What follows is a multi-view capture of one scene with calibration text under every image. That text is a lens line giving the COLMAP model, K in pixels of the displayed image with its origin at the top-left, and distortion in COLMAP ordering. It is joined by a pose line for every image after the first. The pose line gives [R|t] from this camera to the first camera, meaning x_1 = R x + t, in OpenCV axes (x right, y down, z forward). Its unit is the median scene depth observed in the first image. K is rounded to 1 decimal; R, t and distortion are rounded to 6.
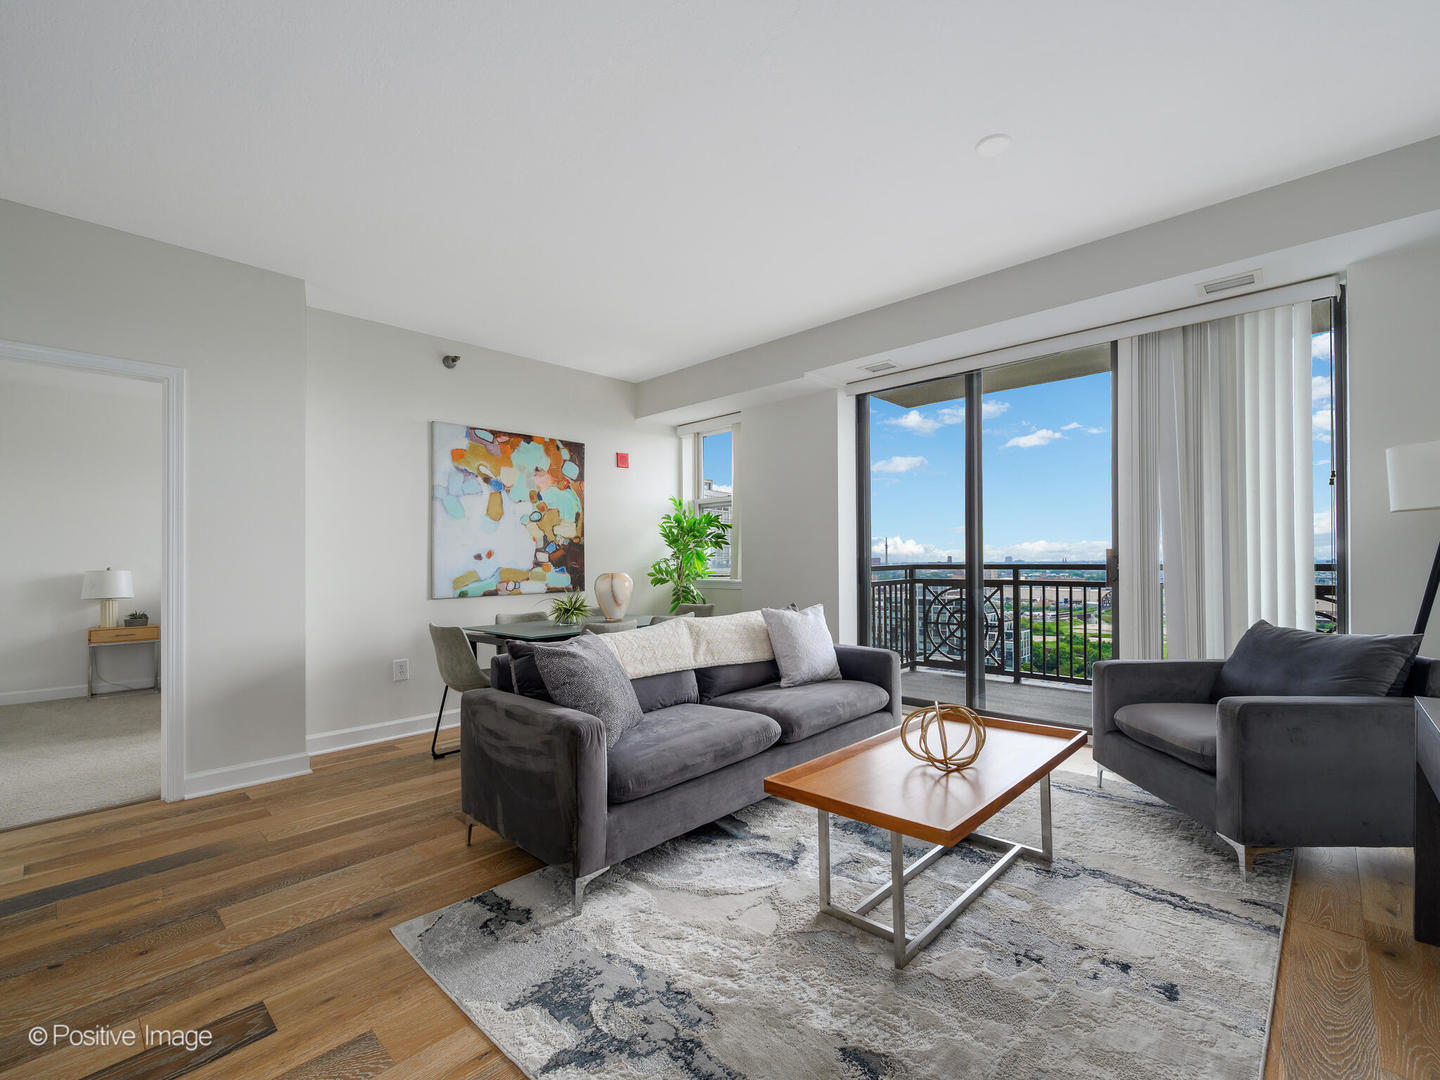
lens RADIAL K [[634.1, 0, 720.3], [0, 634.1, 553.3], [0, 0, 1]] dist [-0.011482, -0.000246]
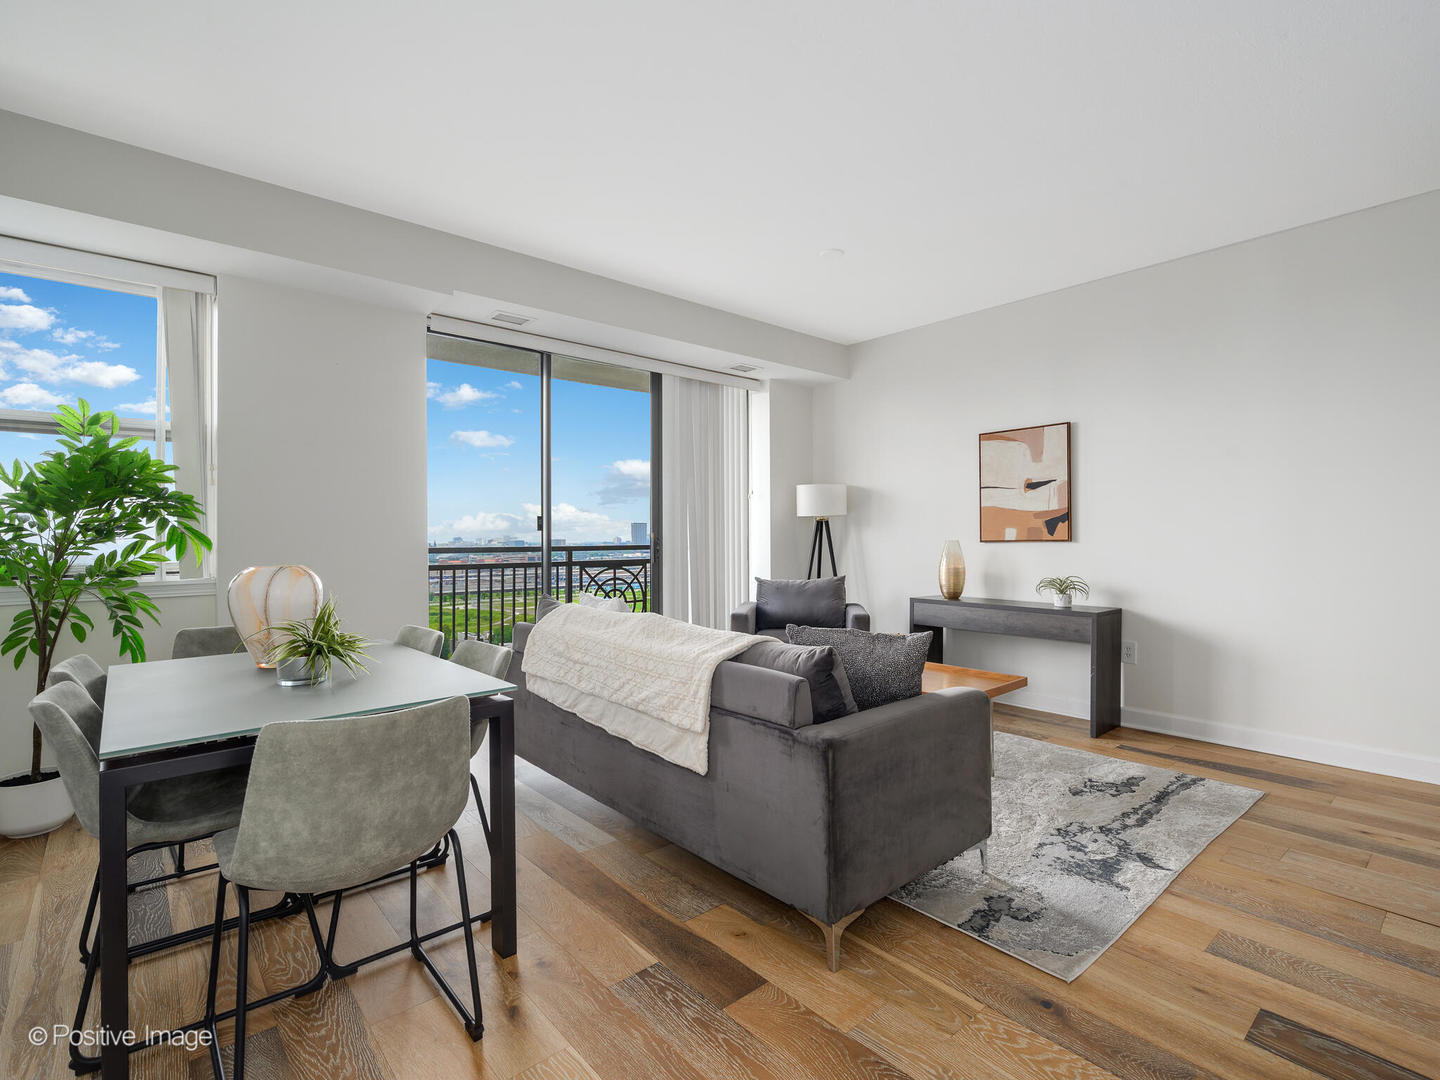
lens RADIAL K [[705.0, 0, 720.0], [0, 705.0, 540.0], [0, 0, 1]] dist [-0.002804, 0.000012]
pose [[0.092214, 0.006557, 0.995718, -0.572023], [-0.005420, 0.999967, -0.006083, 0.010363], [-0.995724, -0.004835, 0.092246, 0.528388]]
